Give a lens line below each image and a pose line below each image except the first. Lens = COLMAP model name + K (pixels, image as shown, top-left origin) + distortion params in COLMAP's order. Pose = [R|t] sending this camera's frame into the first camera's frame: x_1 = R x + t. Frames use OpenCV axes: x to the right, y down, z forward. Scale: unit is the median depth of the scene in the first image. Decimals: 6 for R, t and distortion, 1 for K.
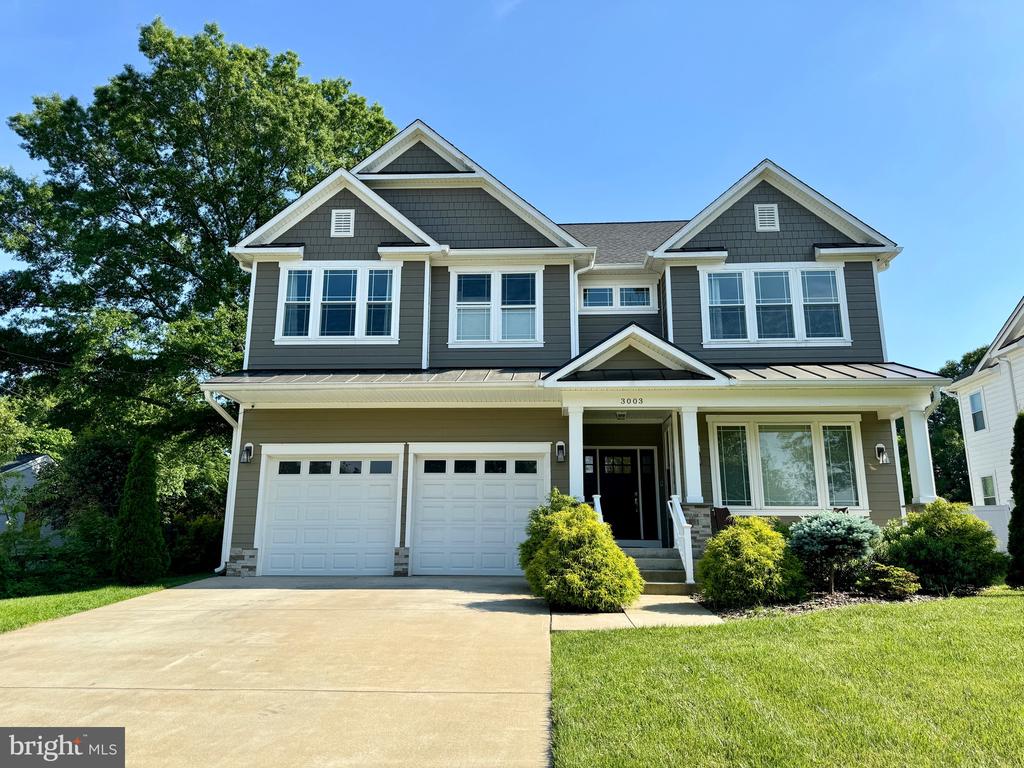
lens RADIAL K [[716.6, 0, 512.0], [0, 716.6, 384.0], [0, 0, 1]] dist [0.132586, -0.192217]
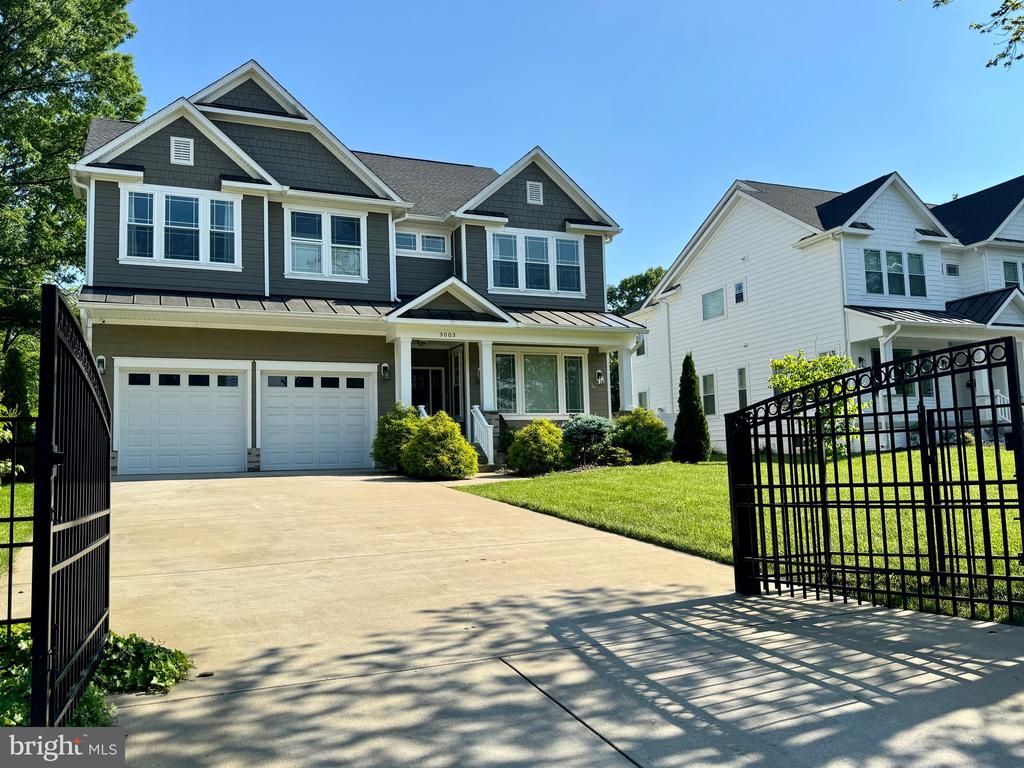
lens RADIAL K [[863.5, 0, 512.0], [0, 863.5, 384.0], [0, 0, 1]] dist [0.185353, -0.392237]
pose [[0.899009, 0.015770, 0.437646, -0.366770], [-0.069365, 0.991864, 0.106748, -0.056065], [-0.432402, -0.126325, 0.892788, -0.413447]]
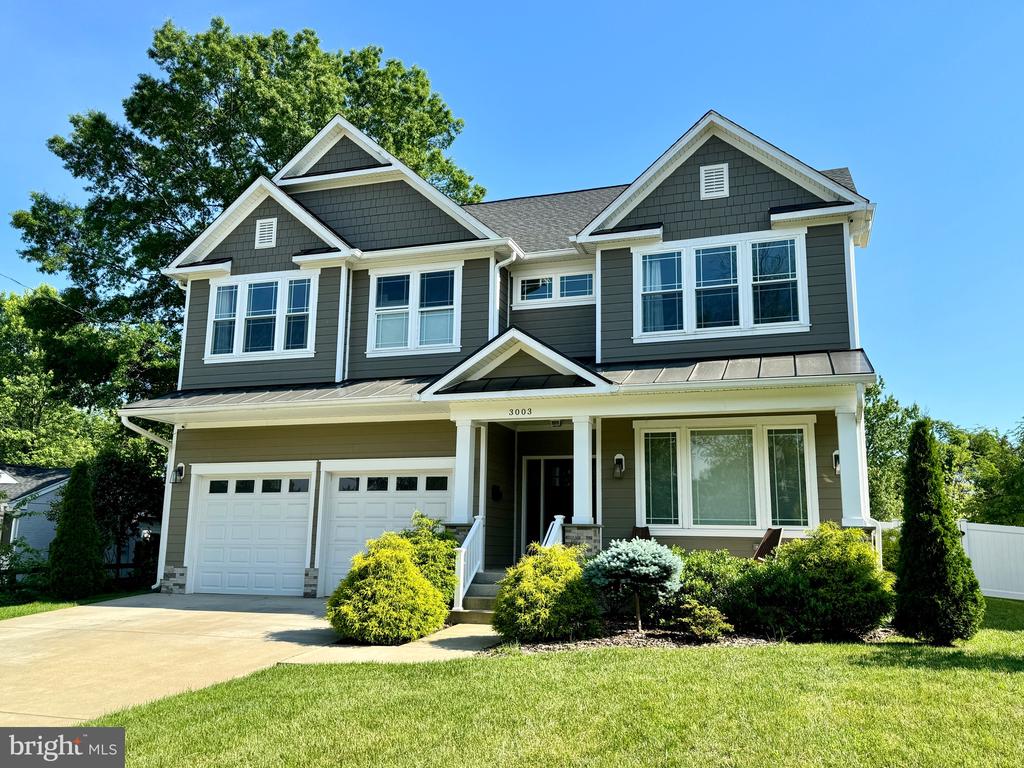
lens RADIAL K [[863.5, 0, 512.0], [0, 863.5, 384.0], [0, 0, 1]] dist [0.185353, -0.392237]
pose [[0.959770, -0.042716, -0.277519, 0.407276], [0.053147, 0.998131, 0.030171, -0.039611], [0.275712, -0.043707, 0.960246, -0.044342]]
